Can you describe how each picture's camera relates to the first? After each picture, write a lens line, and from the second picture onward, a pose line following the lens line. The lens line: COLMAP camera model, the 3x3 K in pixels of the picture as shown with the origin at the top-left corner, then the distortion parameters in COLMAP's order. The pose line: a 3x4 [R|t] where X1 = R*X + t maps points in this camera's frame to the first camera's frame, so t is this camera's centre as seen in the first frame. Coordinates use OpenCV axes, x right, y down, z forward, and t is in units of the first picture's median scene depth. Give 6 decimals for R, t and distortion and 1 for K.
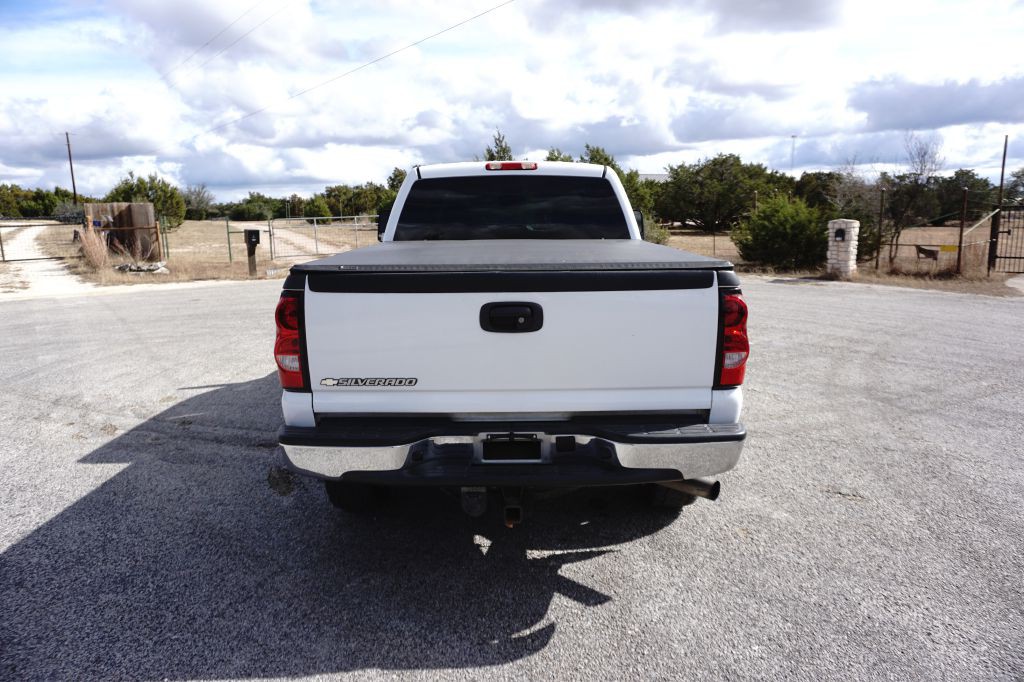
lens RADIAL K [[676.0, 0, 511.3], [0, 676.0, 341.5], [0, 0, 1]] dist [-0.037559, 0.027548]
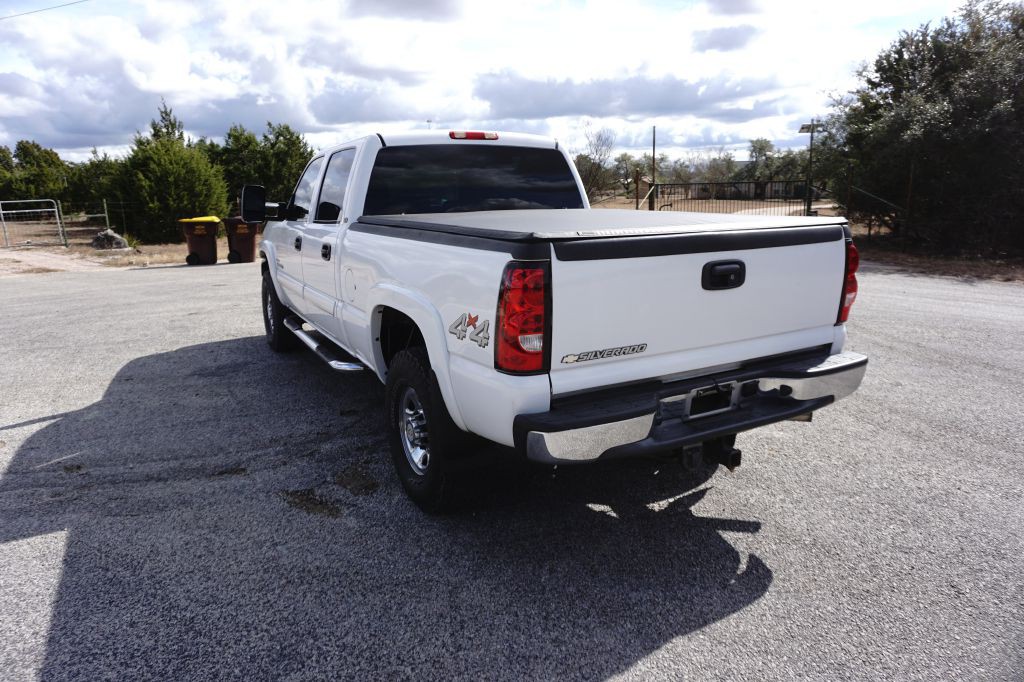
lens RADIAL K [[676.0, 0, 510.4], [0, 676.0, 338.2], [0, 0, 1]] dist [-0.037559, 0.027548]
pose [[0.878630, -0.107656, 0.465209, -0.608676], [0.097881, 0.994171, 0.045201, -0.013917], [-0.467363, 0.005820, 0.884046, 0.174114]]
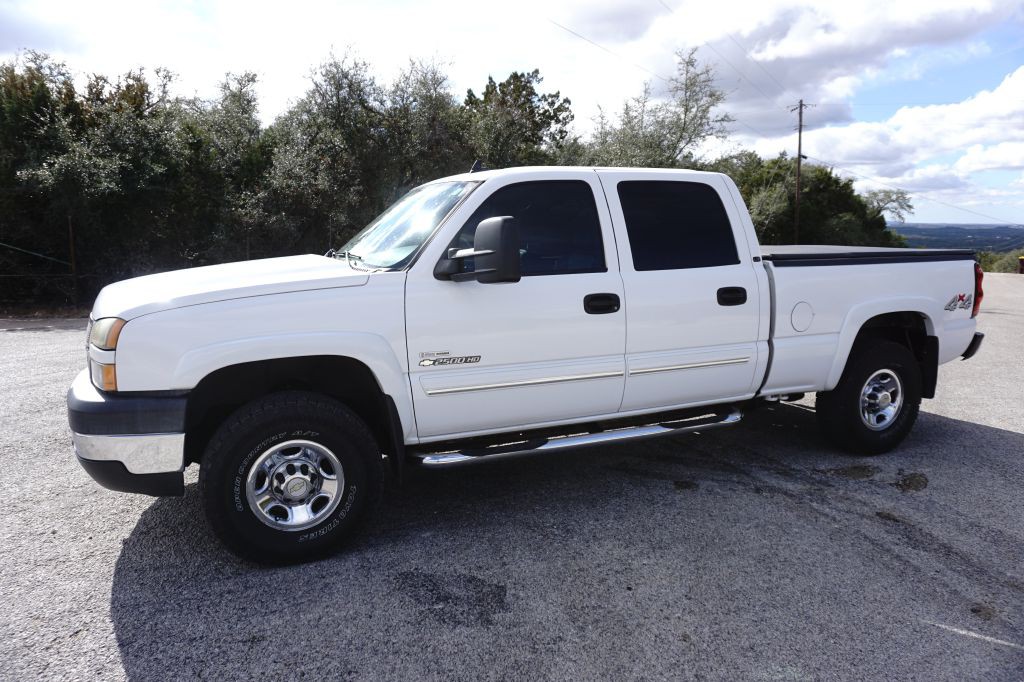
lens RADIAL K [[676.0, 0, 520.1], [0, 676.0, 332.7], [0, 0, 1]] dist [-0.037559, 0.027548]
pose [[-0.402542, -0.121729, 0.907272, -1.237405], [0.183858, 0.960171, 0.210401, -0.416396], [-0.896748, 0.251505, -0.364128, 2.298444]]
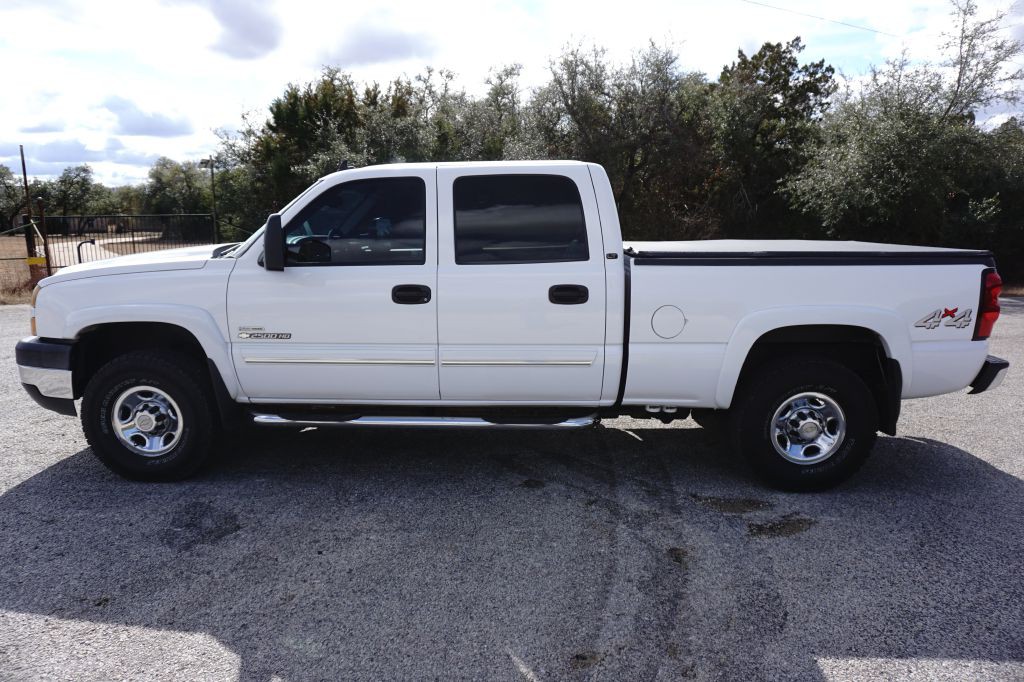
lens RADIAL K [[676.0, 0, 513.9], [0, 676.0, 333.0], [0, 0, 1]] dist [-0.037559, 0.027548]
pose [[0.033524, -0.161164, 0.986358, -1.435650], [0.191825, 0.969602, 0.151907, -0.284806], [-0.980856, 0.184116, 0.063421, 1.536179]]
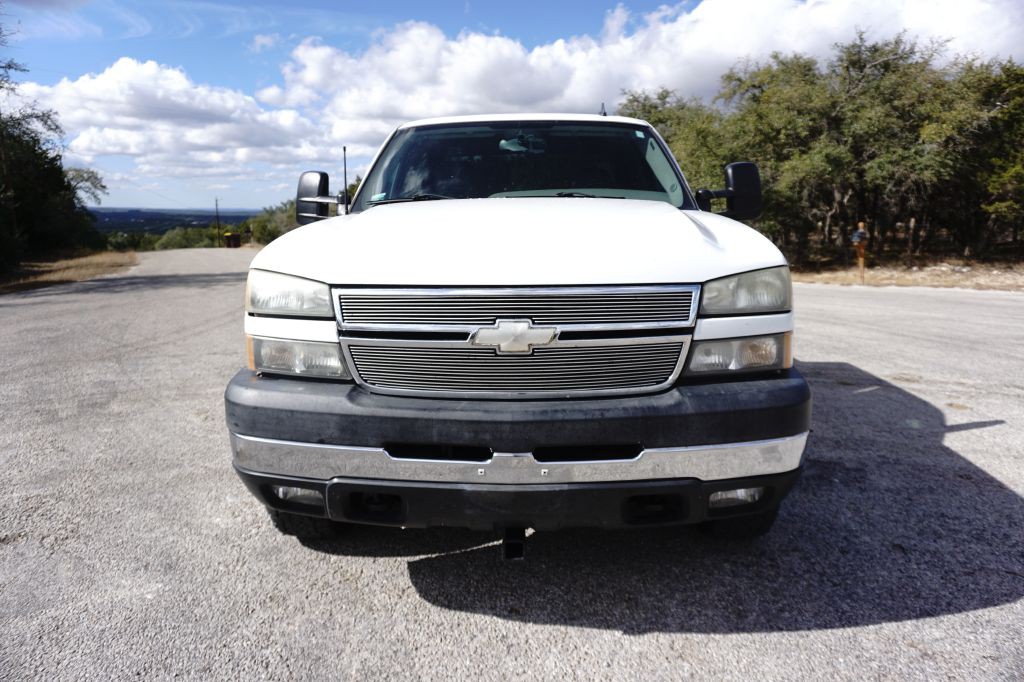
lens RADIAL K [[676.0, 0, 520.2], [0, 676.0, 338.9], [0, 0, 1]] dist [-0.037559, 0.027548]
pose [[-0.999282, 0.009830, 0.036589, -0.025675], [0.022698, 0.928587, 0.370420, -0.522182], [-0.030335, 0.370984, -0.928144, 3.051532]]
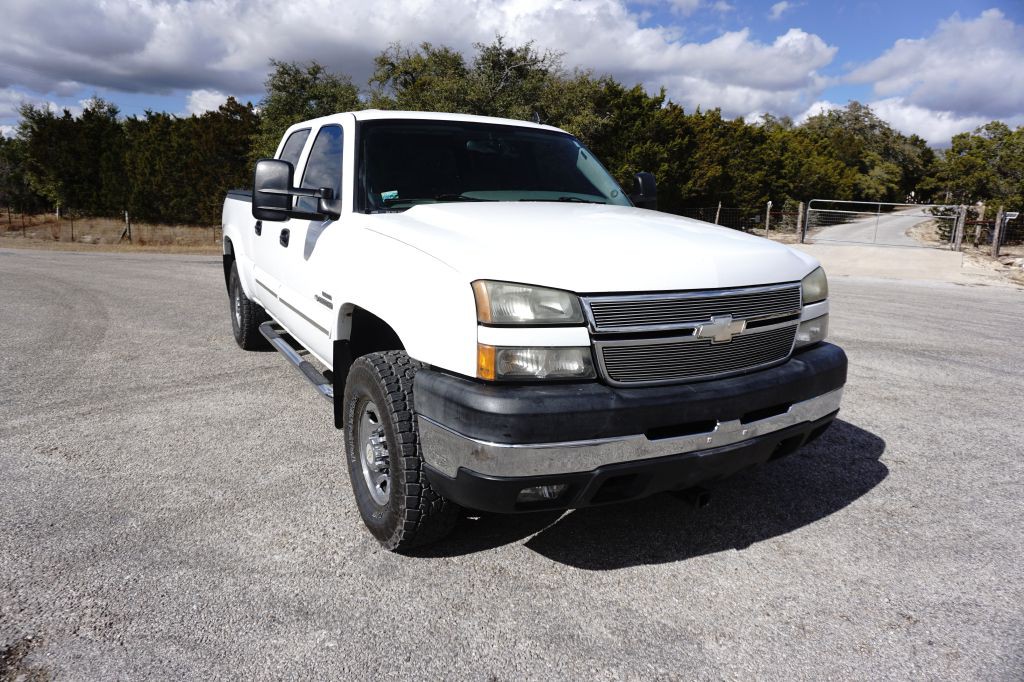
lens RADIAL K [[676.0, 0, 512.3], [0, 676.0, 333.0], [0, 0, 1]] dist [-0.037559, 0.027548]
pose [[-0.872622, 0.083969, -0.481124, 0.544697], [-0.114978, 0.922103, 0.369468, -0.547940], [0.474669, 0.377725, -0.794992, 2.985447]]
